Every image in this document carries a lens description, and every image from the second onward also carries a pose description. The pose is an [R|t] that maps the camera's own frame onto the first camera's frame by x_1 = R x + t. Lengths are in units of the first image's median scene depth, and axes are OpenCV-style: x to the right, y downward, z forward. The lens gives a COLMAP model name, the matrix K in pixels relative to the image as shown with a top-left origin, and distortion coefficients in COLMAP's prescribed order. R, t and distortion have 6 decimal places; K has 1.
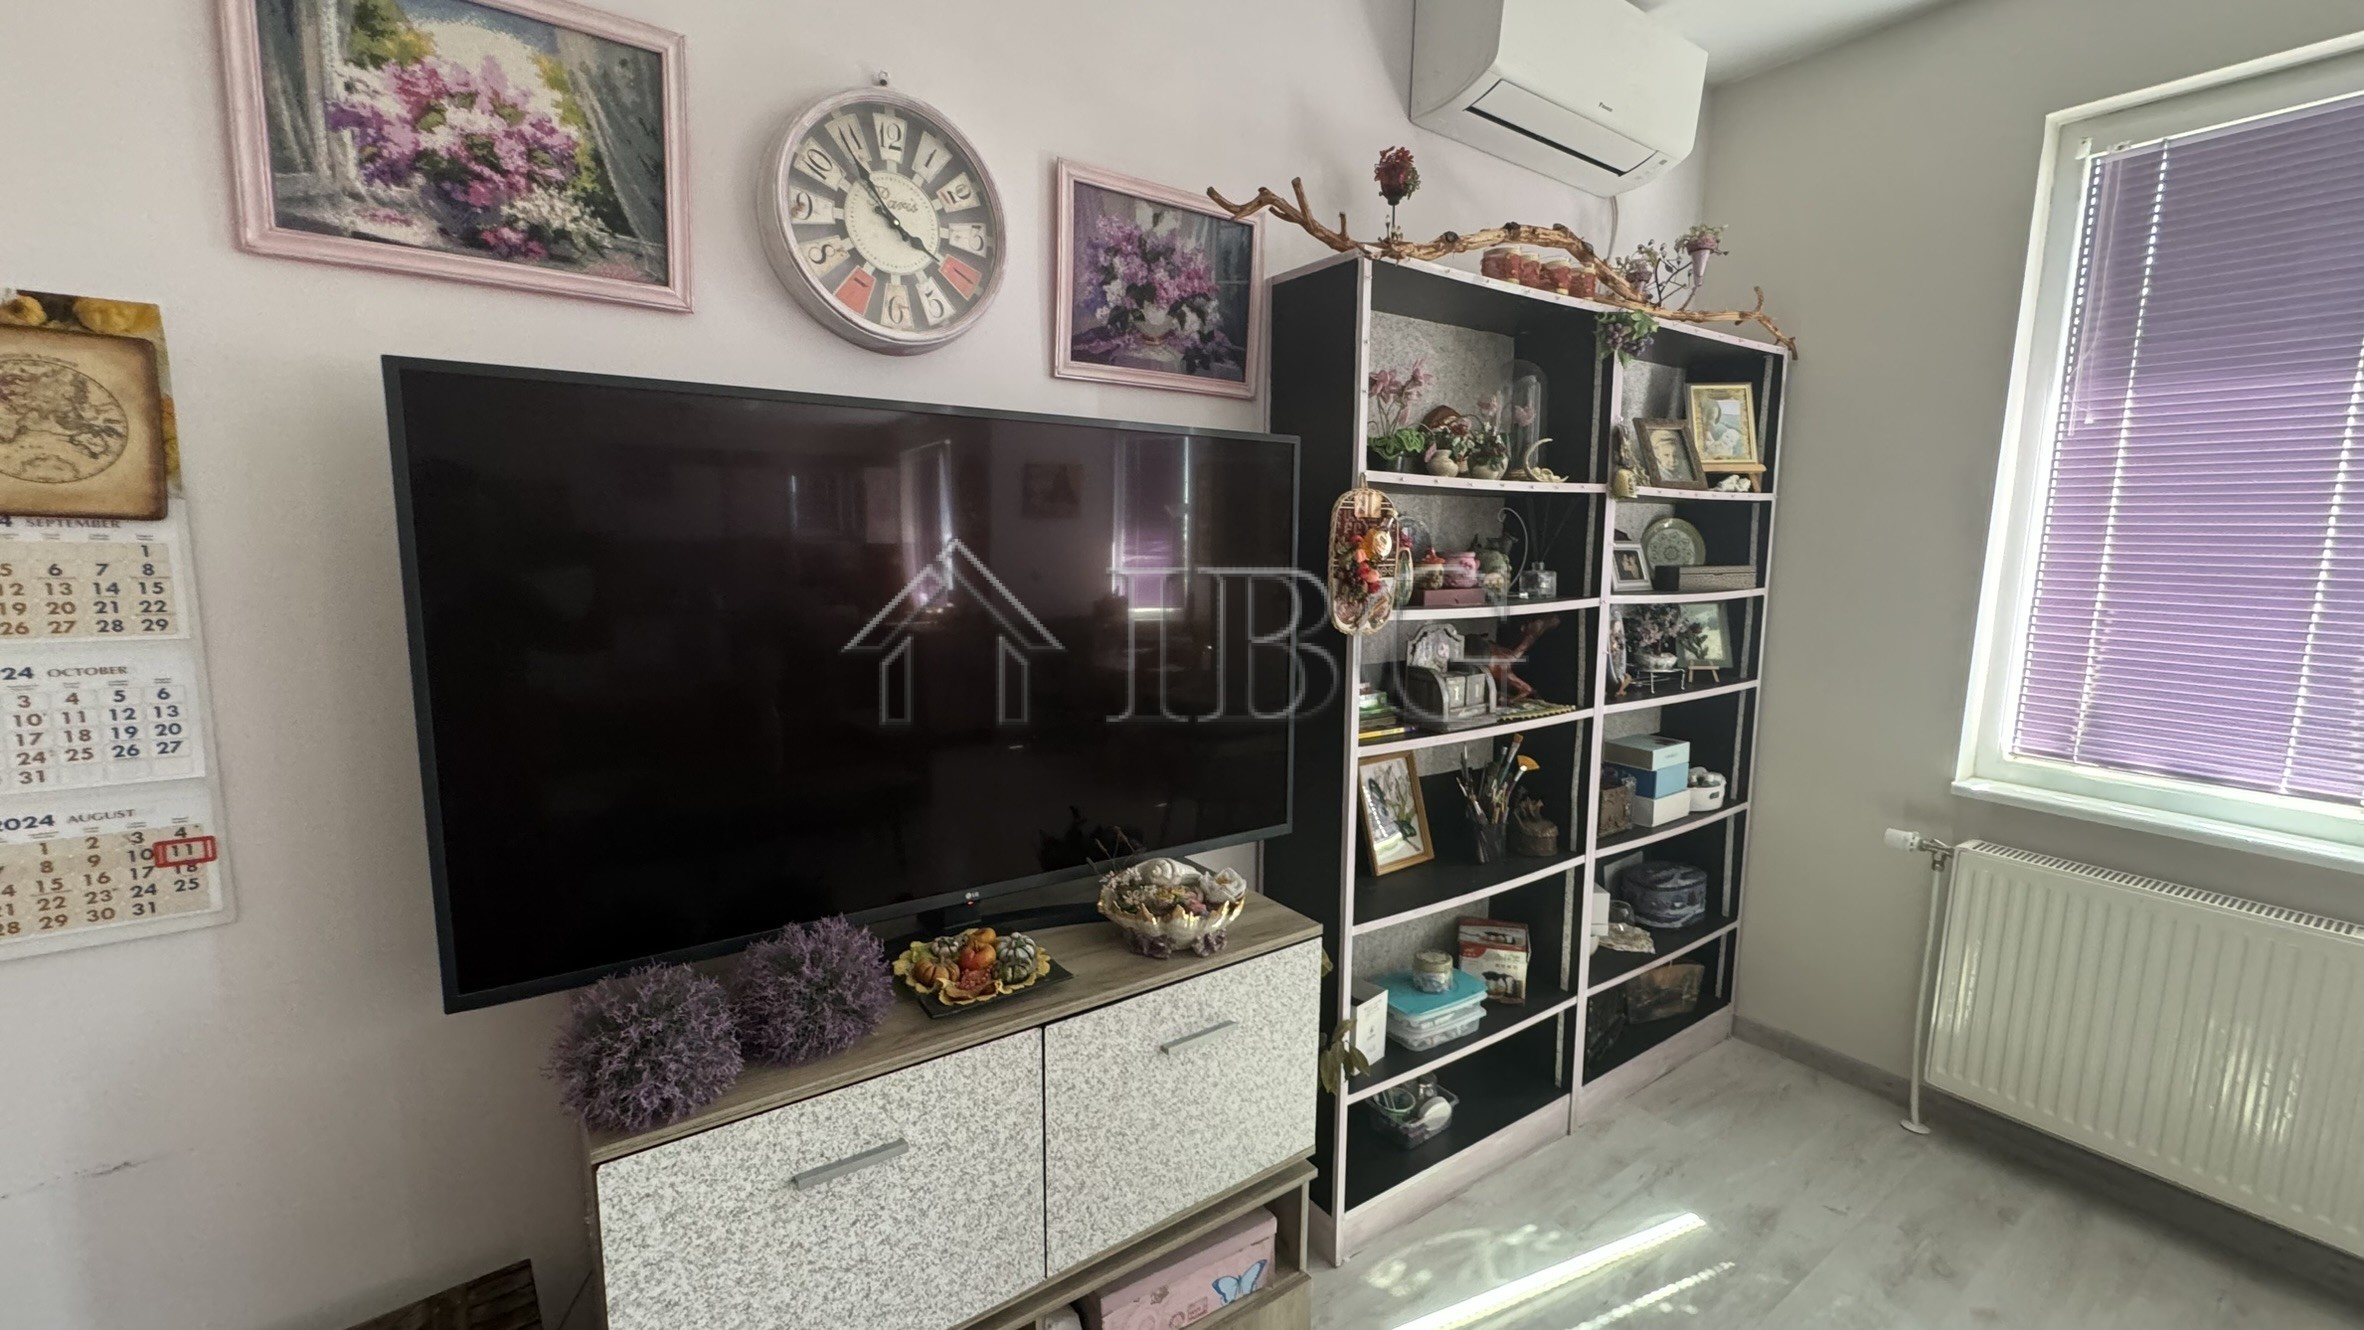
lens RADIAL K [[949.7, 0, 1181.8], [0, 949.7, 664.3], [0, 0, 1]] dist [-0.003550, 0.000331]
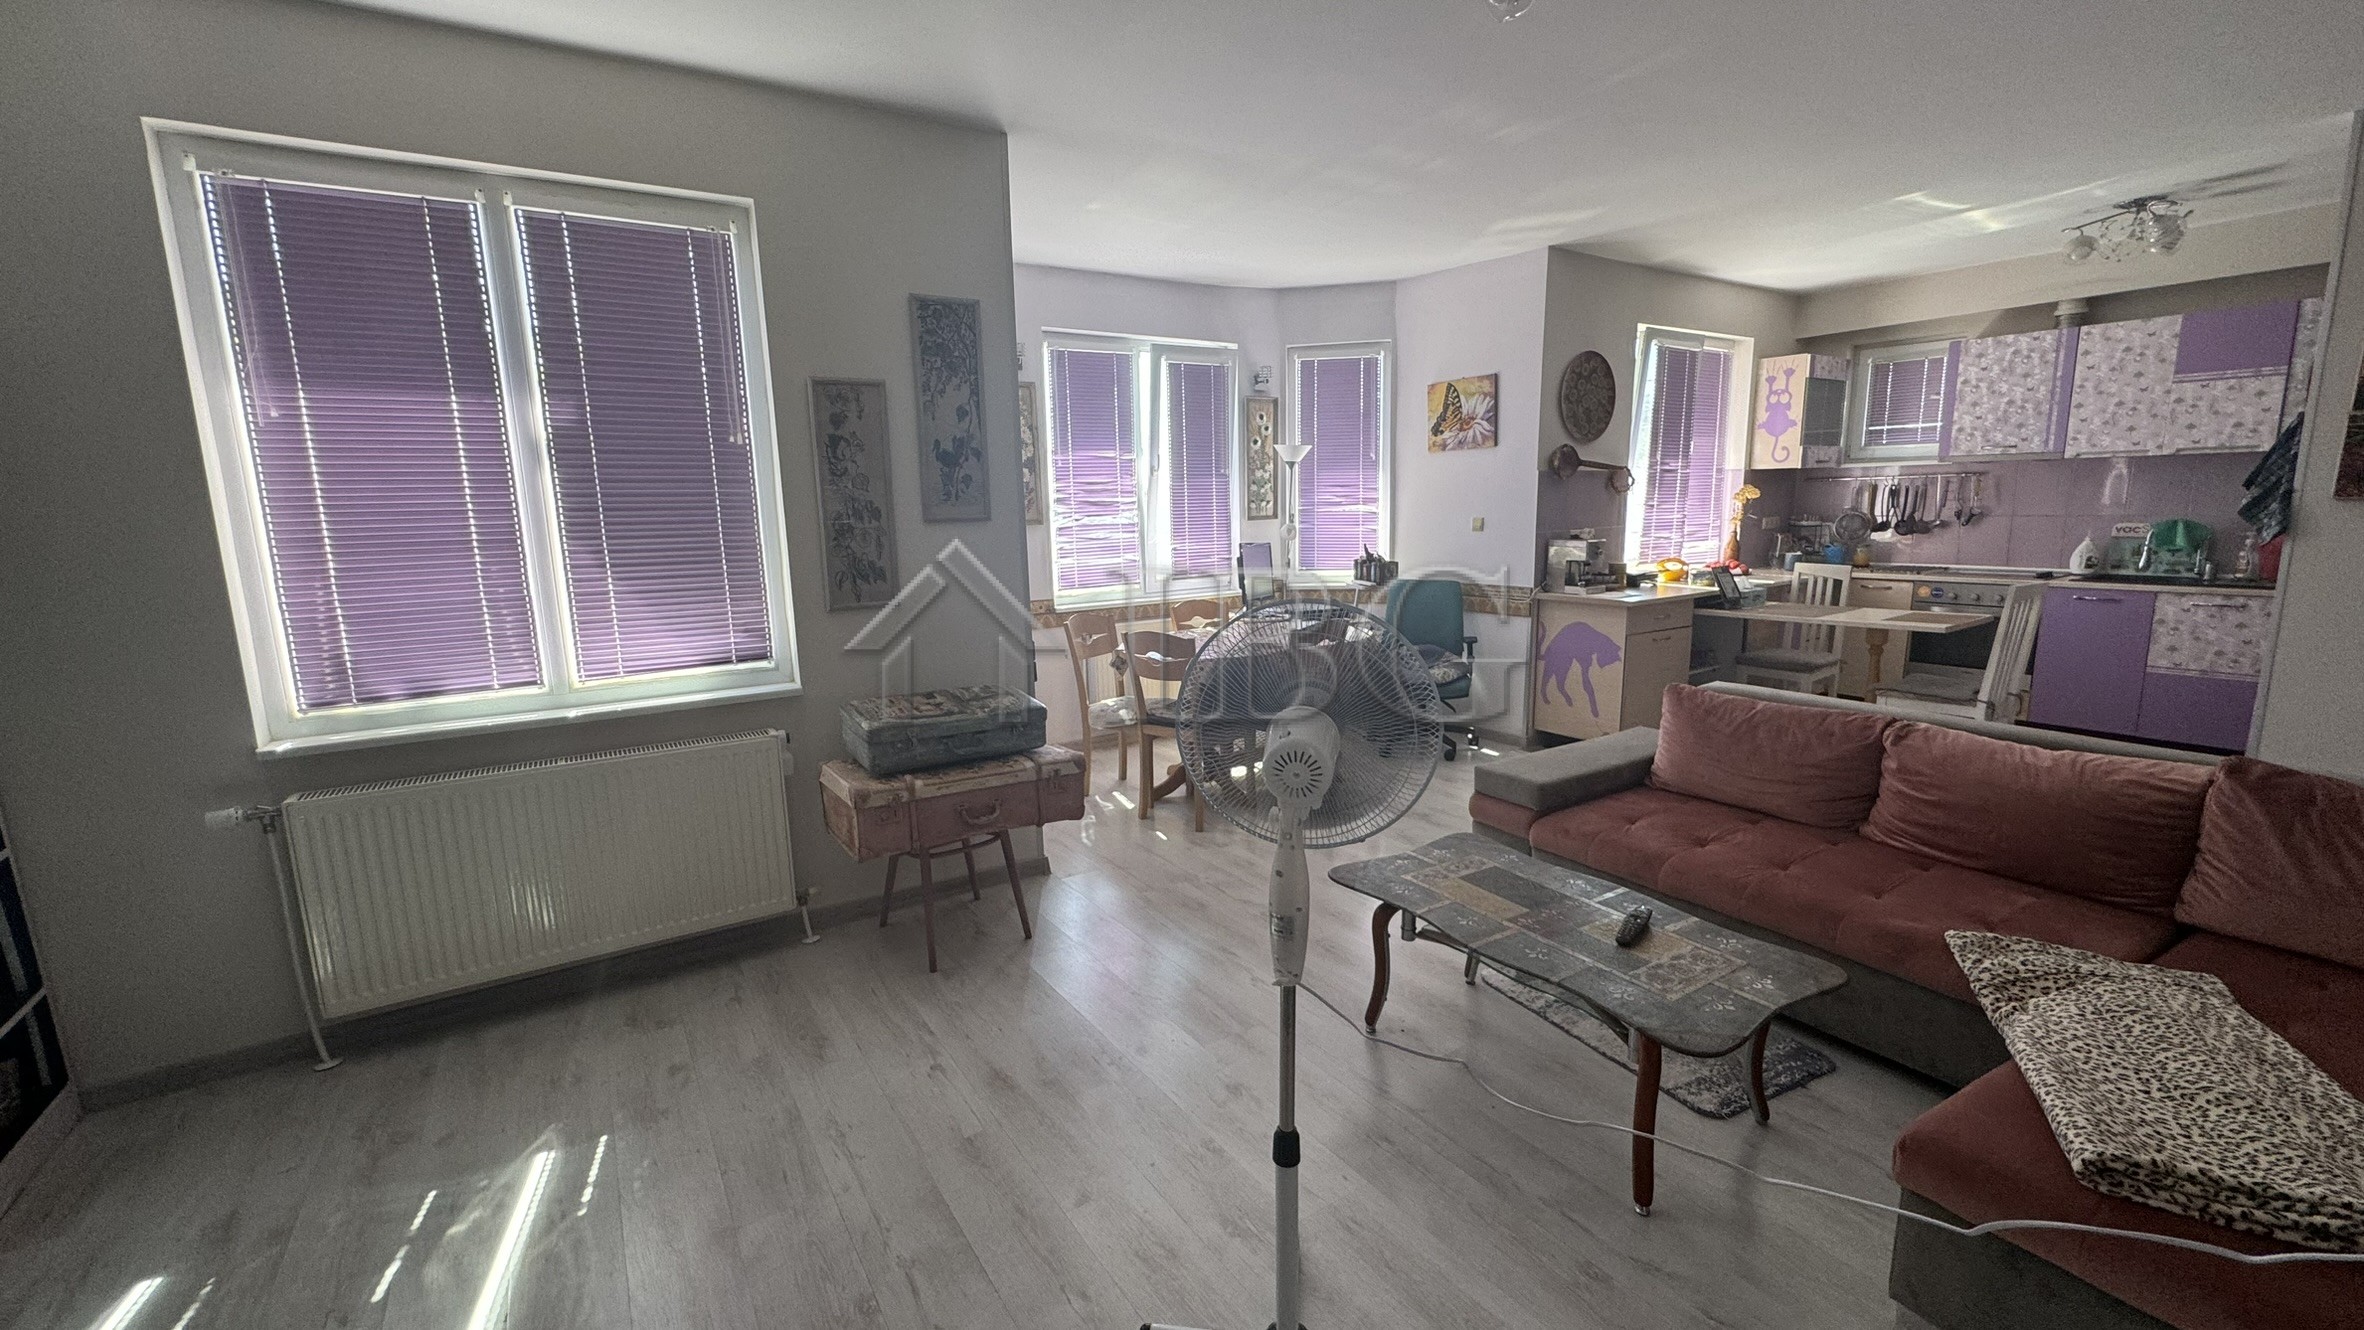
lens RADIAL K [[949.7, 0, 1184.1], [0, 949.7, 662.4], [0, 0, 1]] dist [-0.003550, 0.000331]
pose [[0.031571, -0.181229, 0.982934, -0.252368], [0.168180, 0.970366, 0.173510, 0.028745], [-0.985251, 0.159832, 0.061114, -0.147186]]
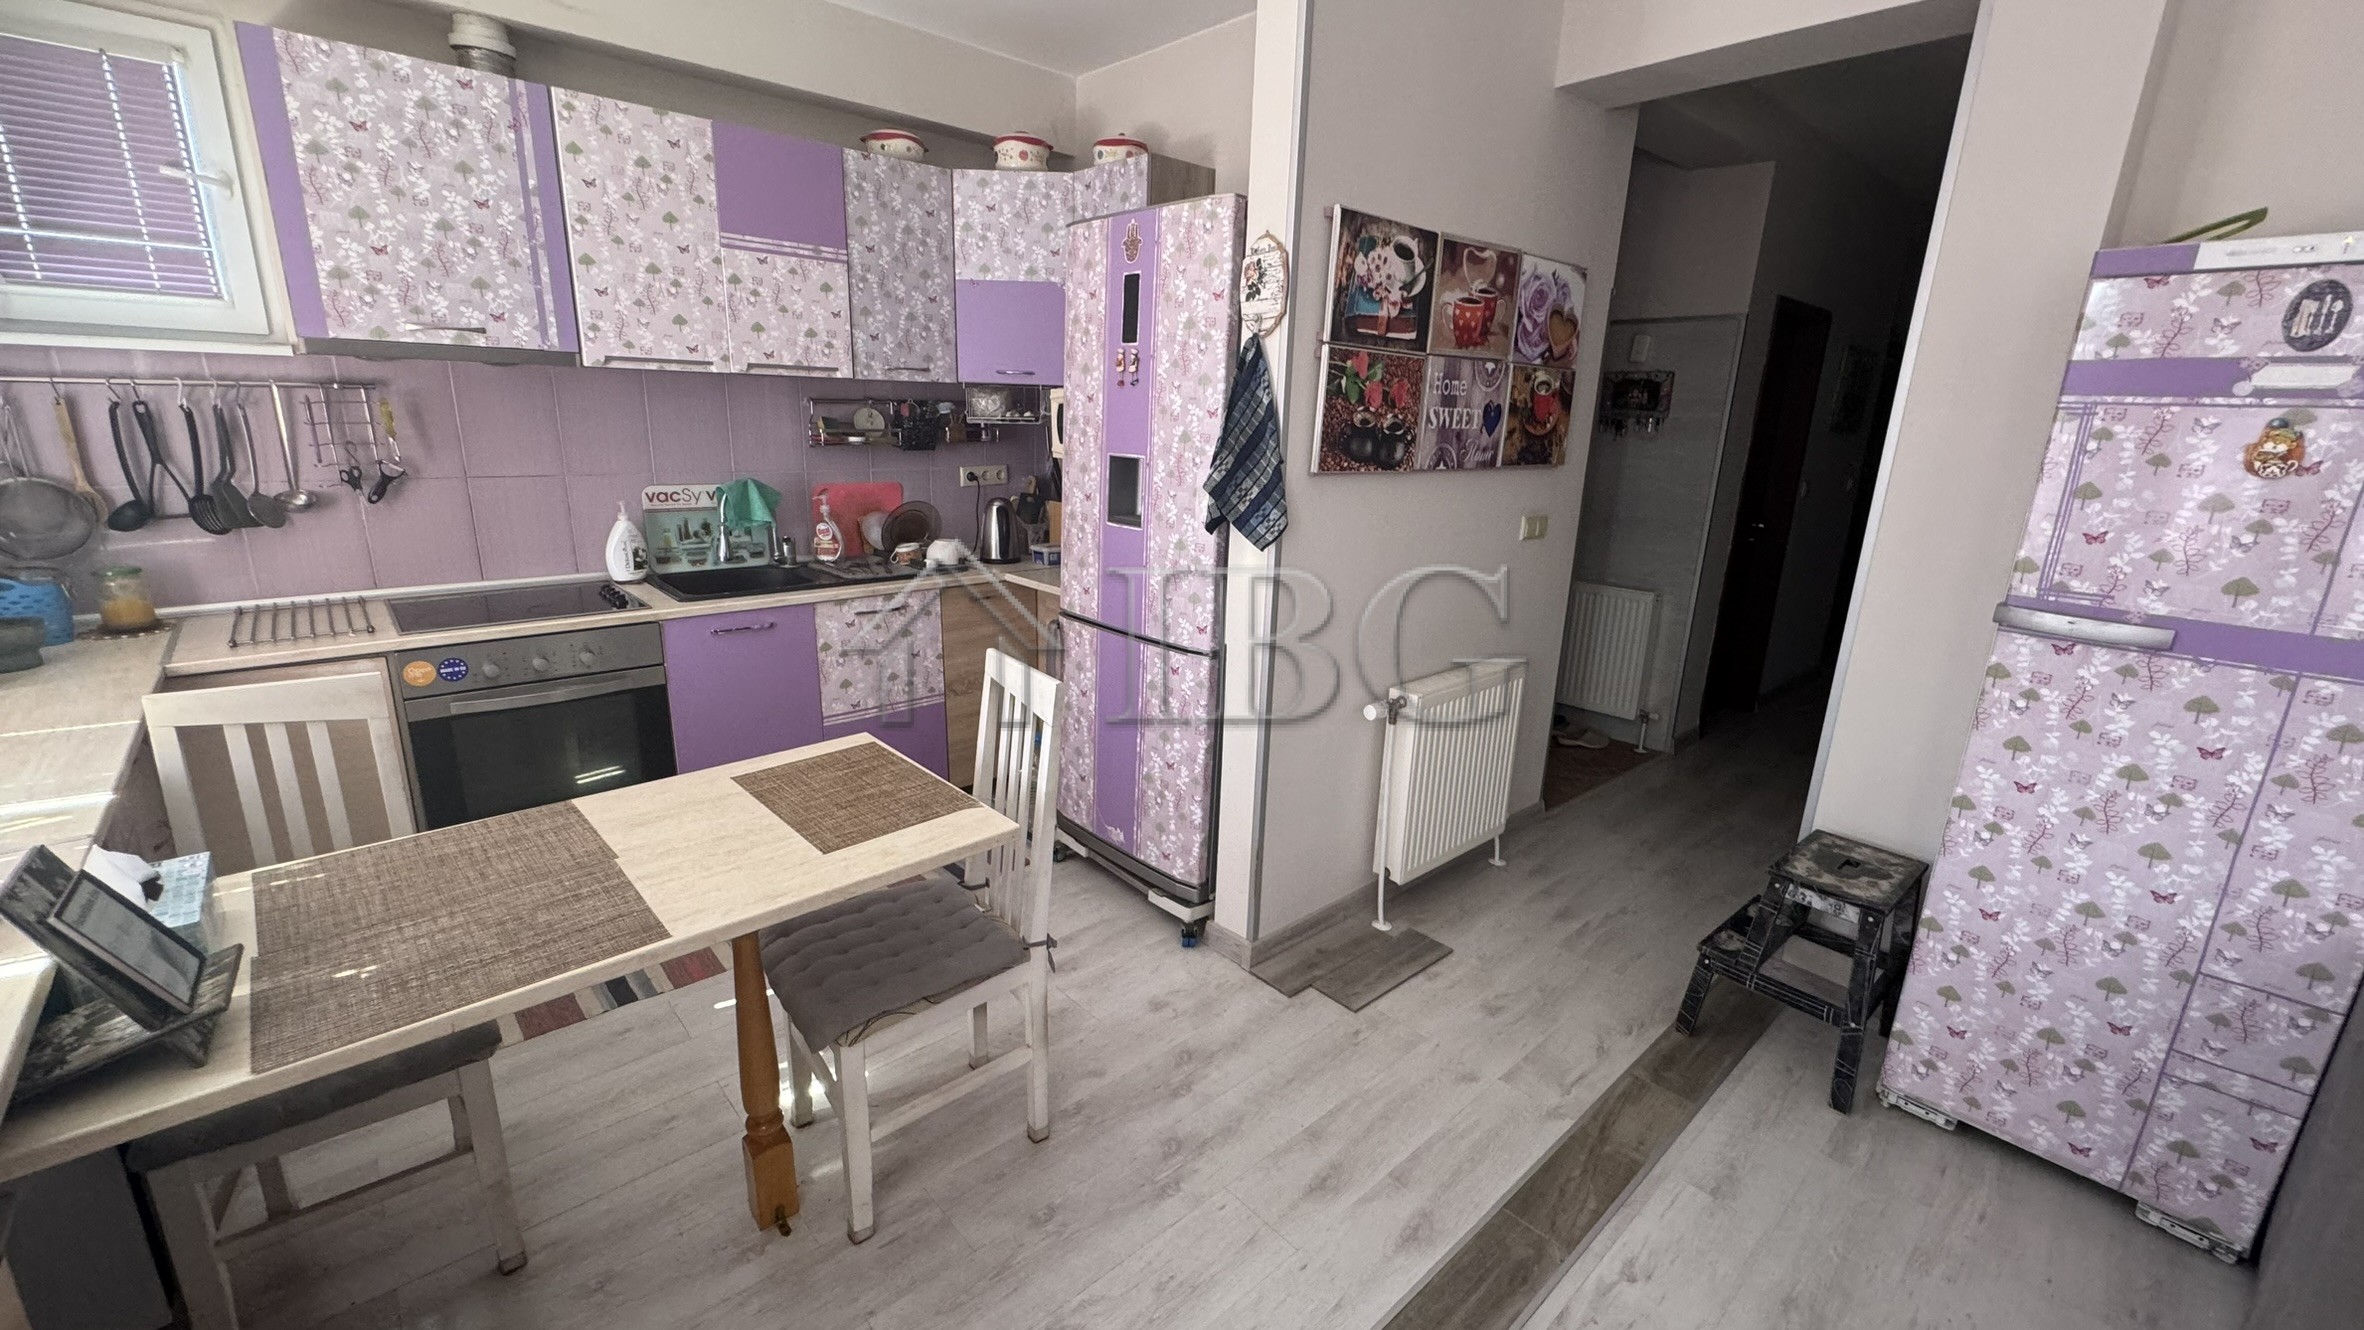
lens RADIAL K [[949.7, 0, 1189.7], [0, 949.7, 662.6], [0, 0, 1]] dist [-0.003550, 0.000331]
pose [[-0.990860, -0.009313, -0.134576, 2.350086], [-0.061979, 0.917512, 0.392848, 0.182651], [0.119817, 0.397598, -0.909703, -1.209592]]
